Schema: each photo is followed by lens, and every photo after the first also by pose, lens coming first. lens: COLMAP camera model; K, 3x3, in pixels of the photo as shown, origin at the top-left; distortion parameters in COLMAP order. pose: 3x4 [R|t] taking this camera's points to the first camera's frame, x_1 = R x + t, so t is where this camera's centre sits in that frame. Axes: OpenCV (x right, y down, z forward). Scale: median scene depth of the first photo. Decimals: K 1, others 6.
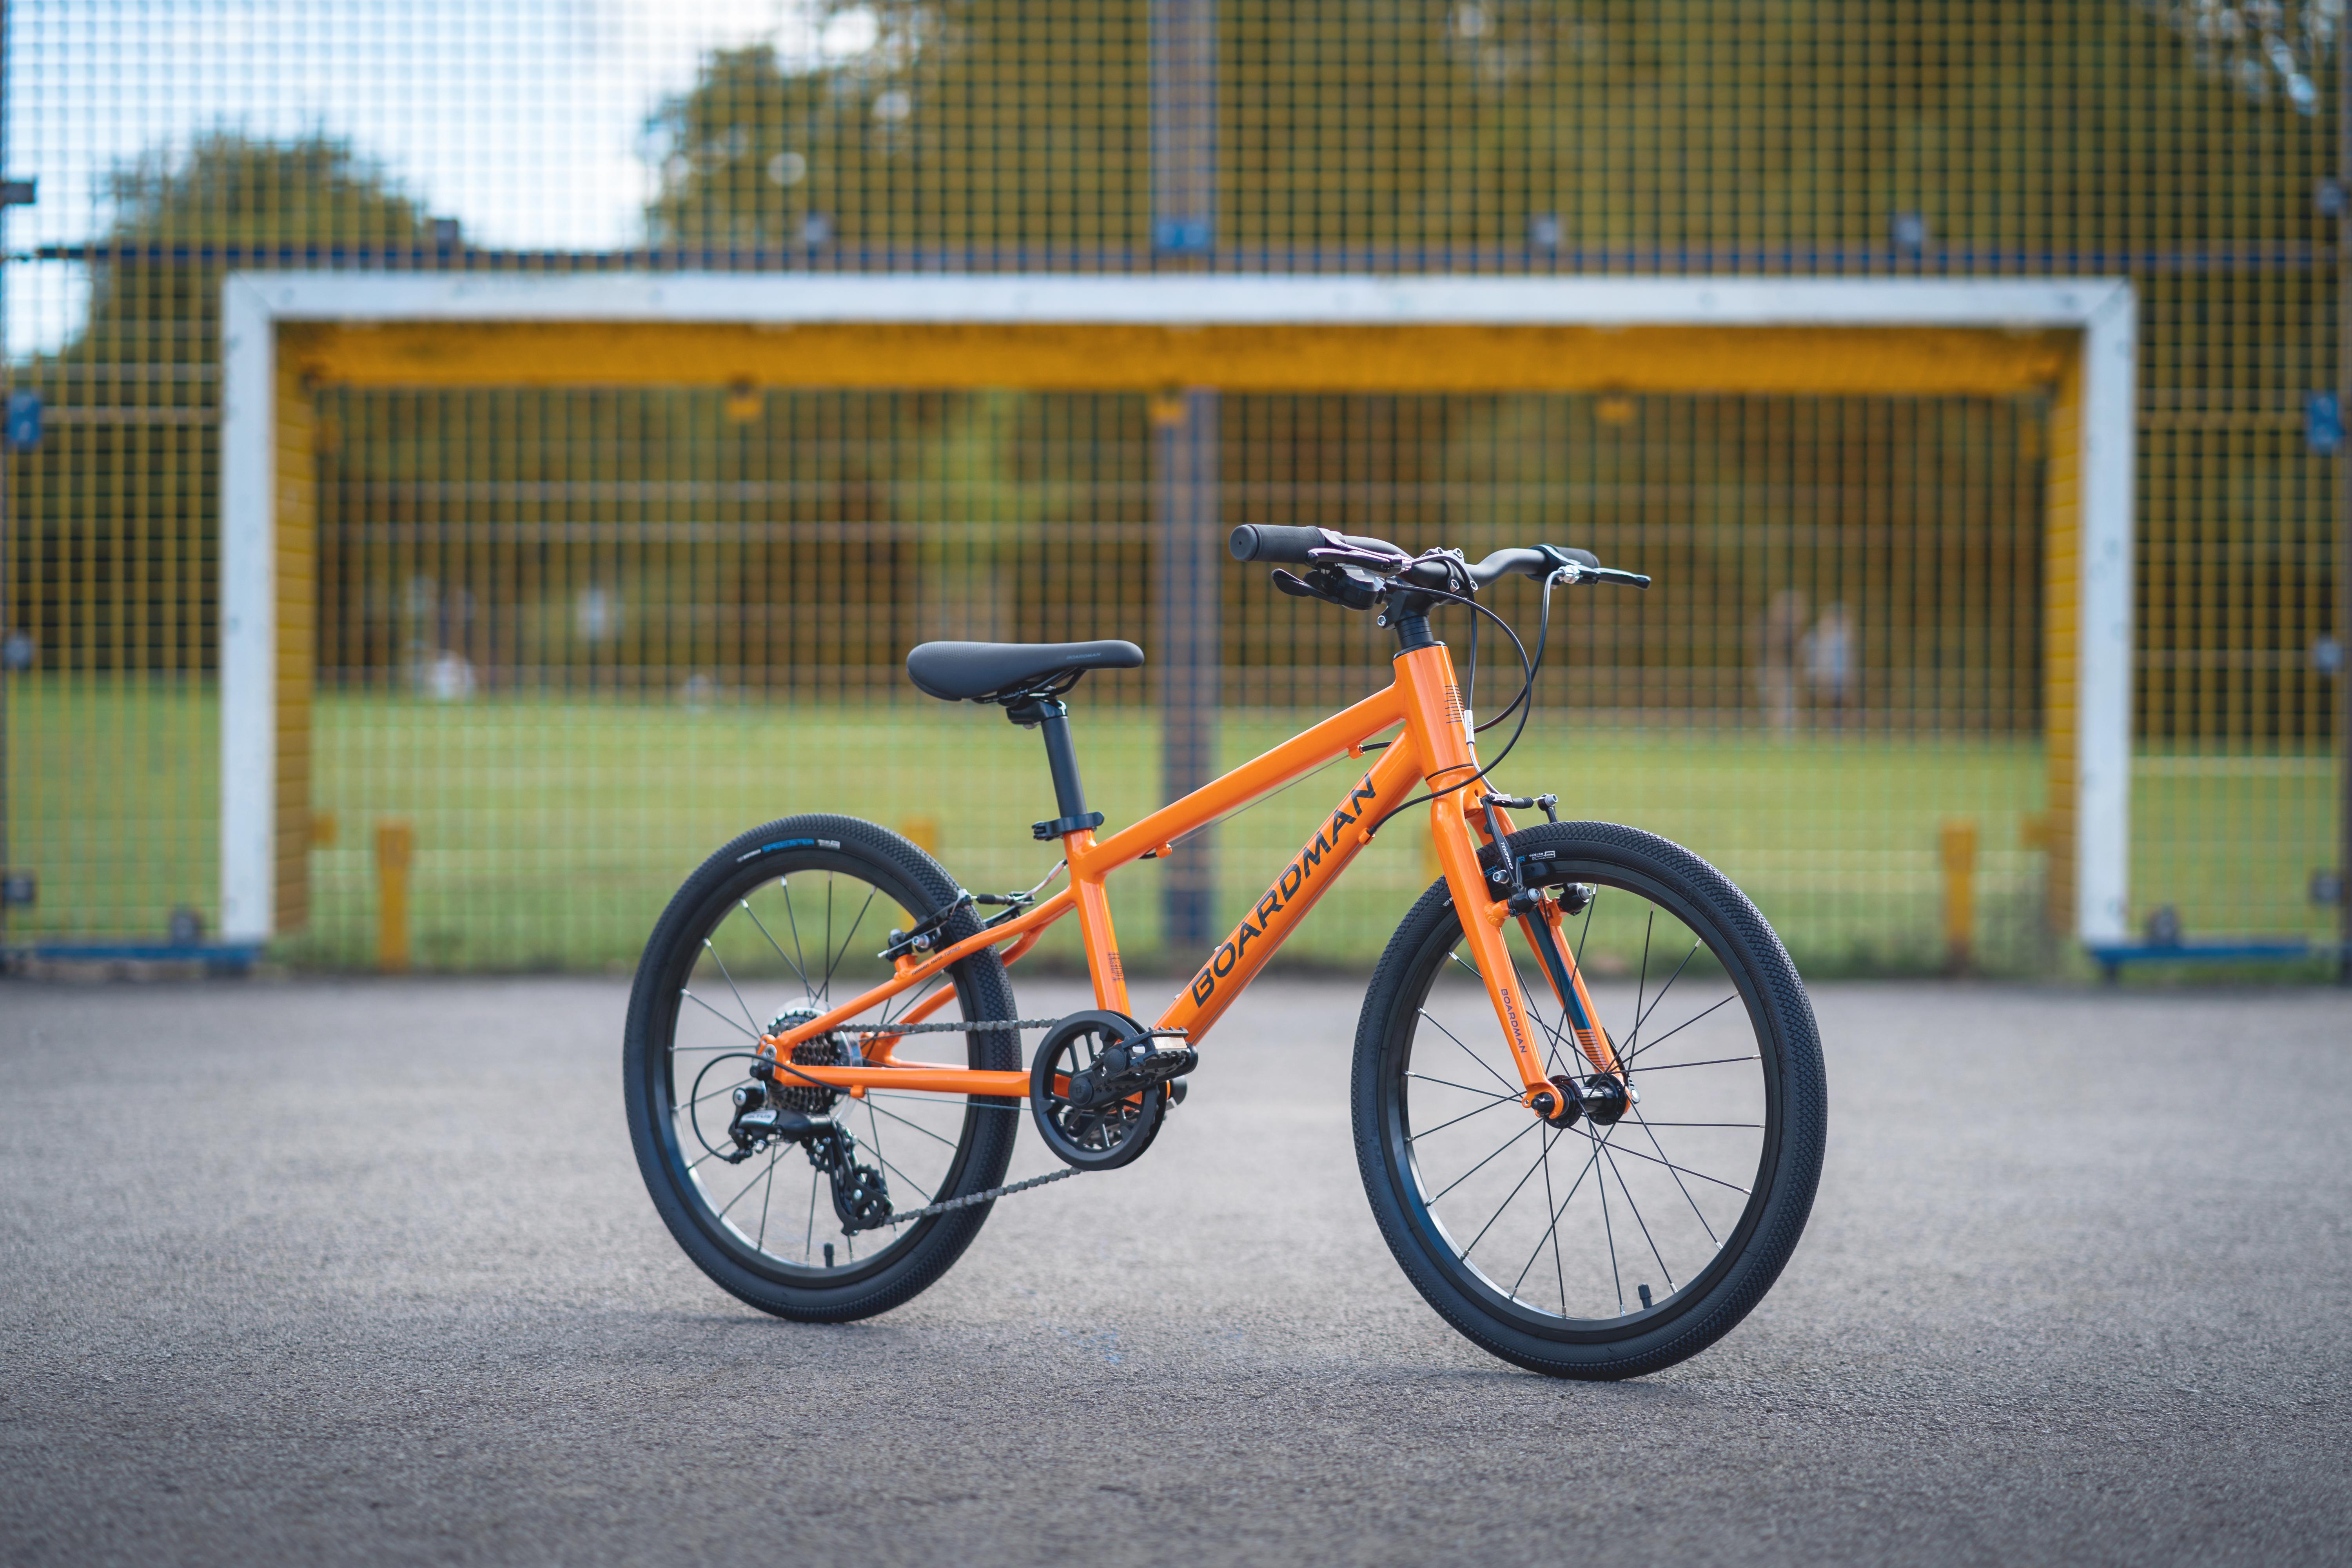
lens RADIAL K [[5562.9, 0, 1176.3], [0, 5562.9, 783.6], [0, 0, 1]] dist [-0.098677, 0.000000]
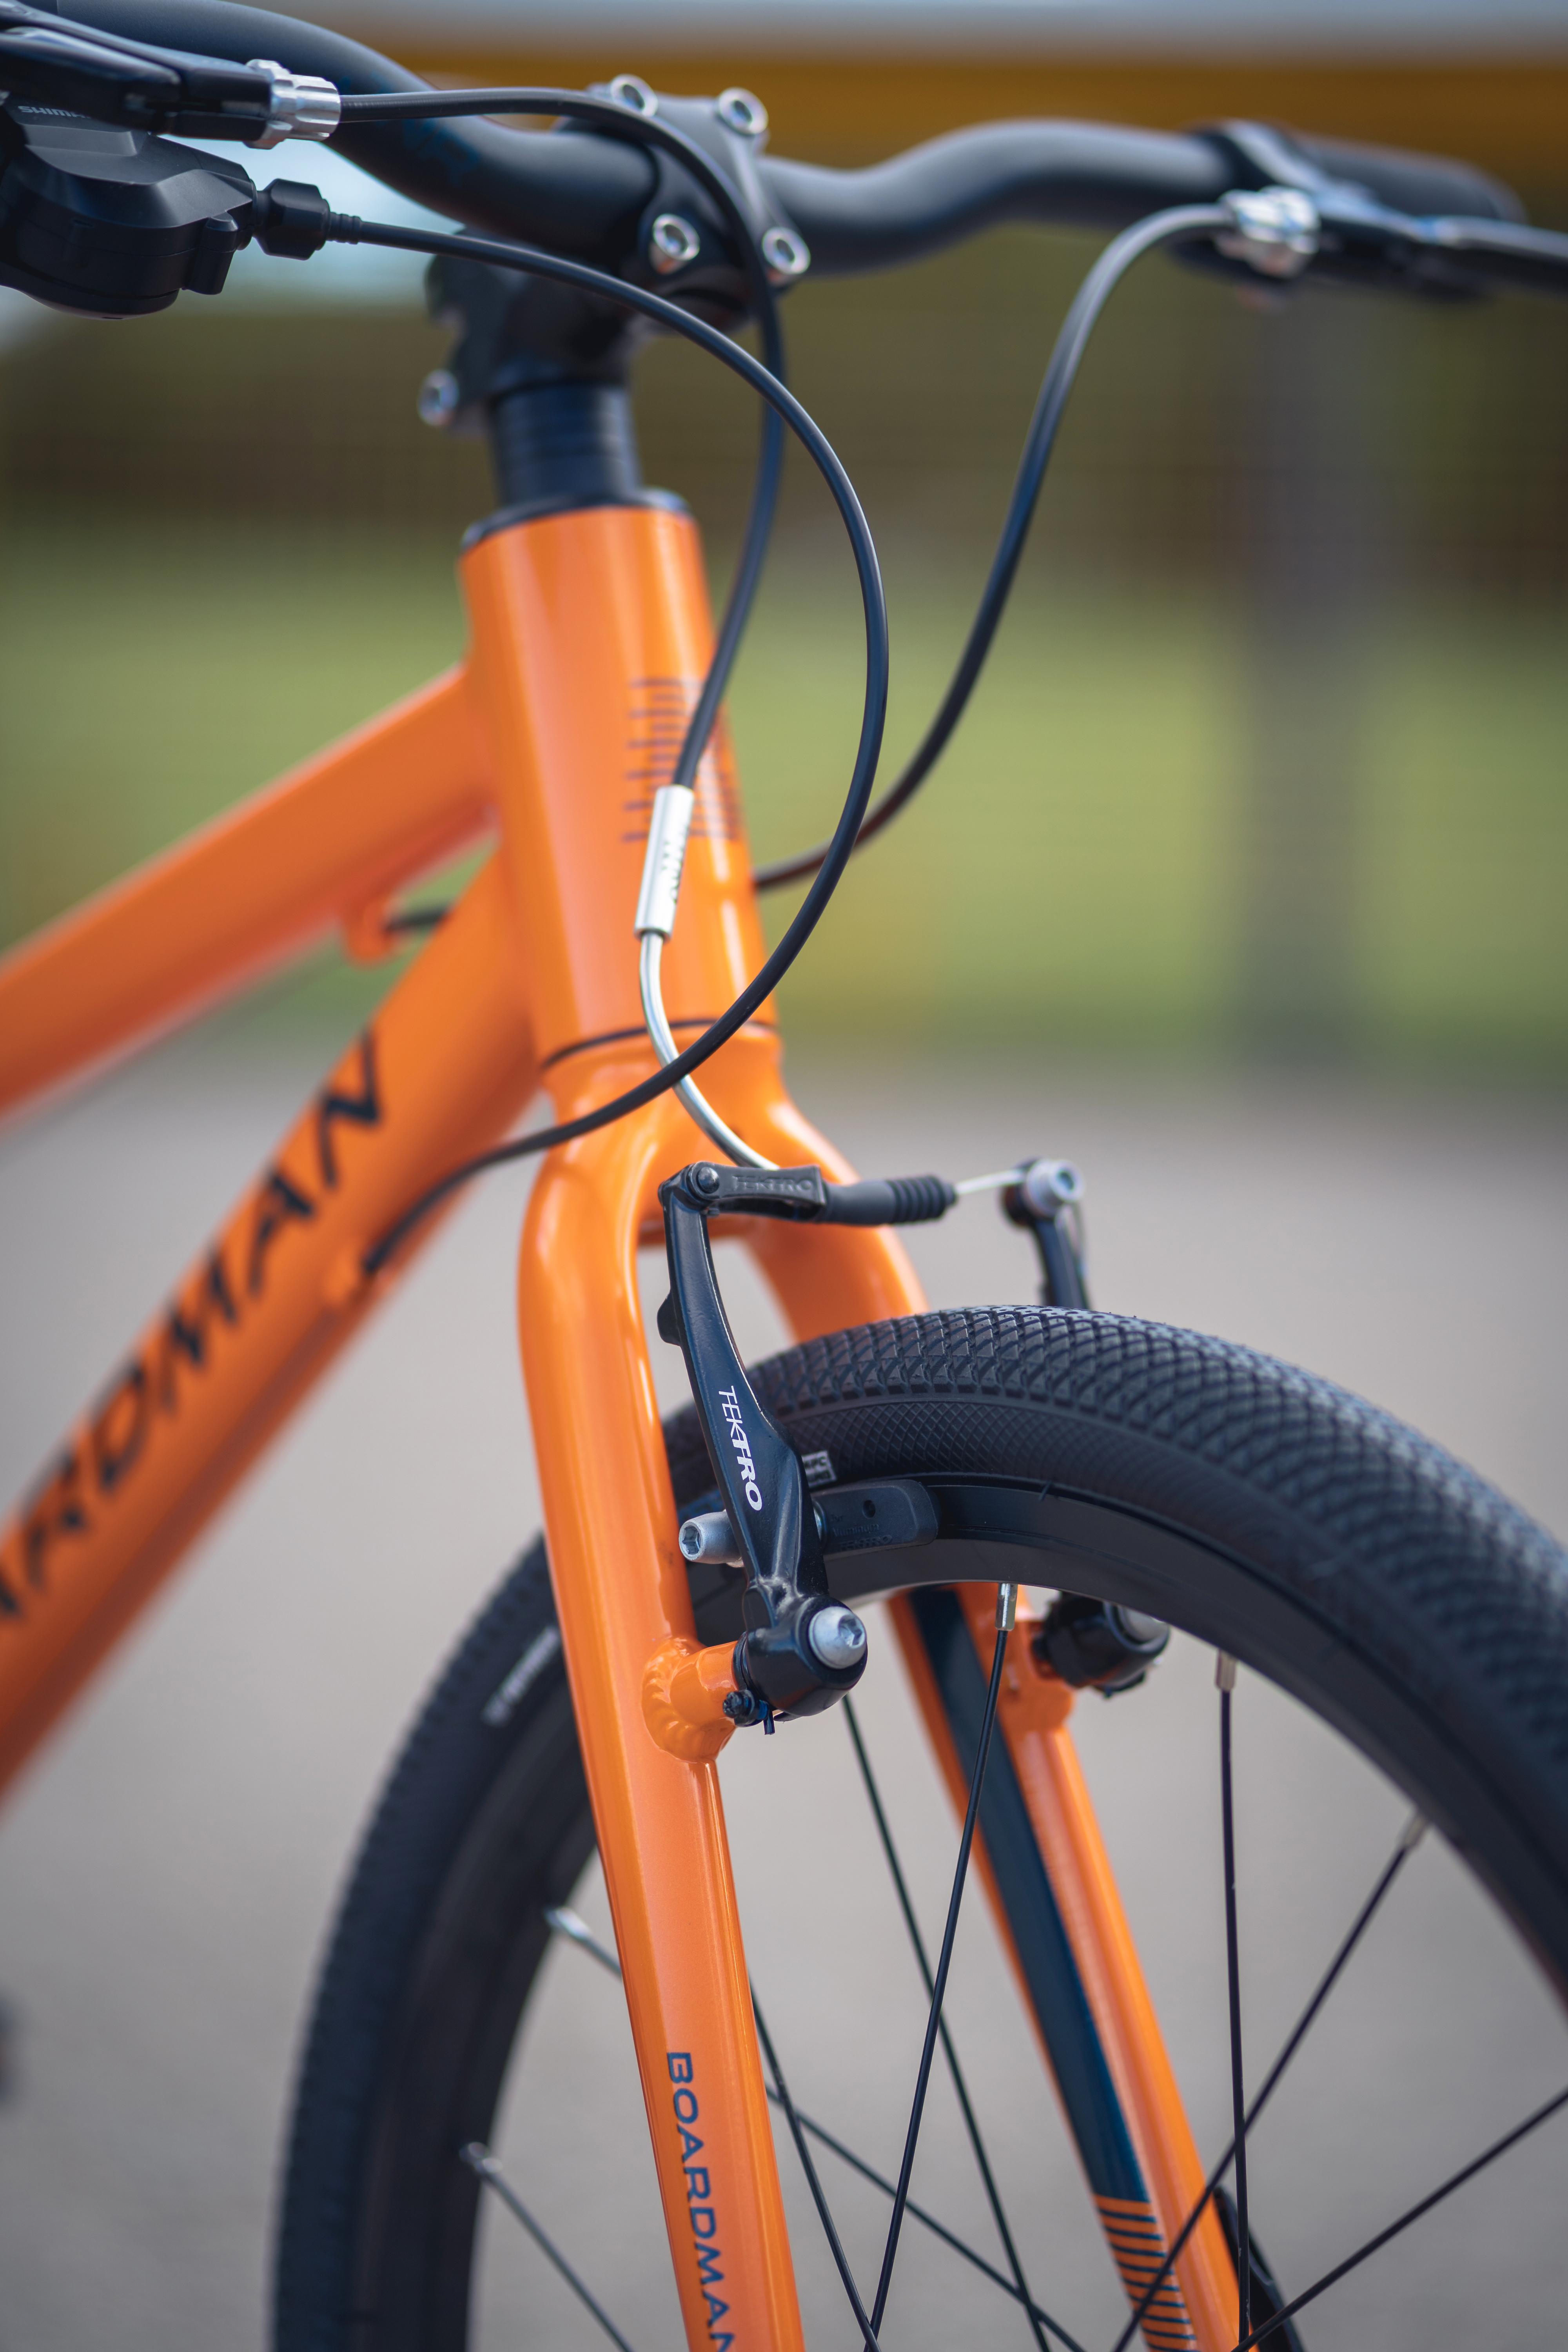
lens RADIAL K [[5562.9, 0, 783.3], [0, 5562.9, 1174.7], [0, 0, 1]] dist [-0.098677, 0.000000]
pose [[0.955361, 0.076288, -0.285421, 0.121716], [-0.055260, 0.995179, 0.081027, -0.015949], [0.290226, -0.061638, 0.954971, 0.773386]]
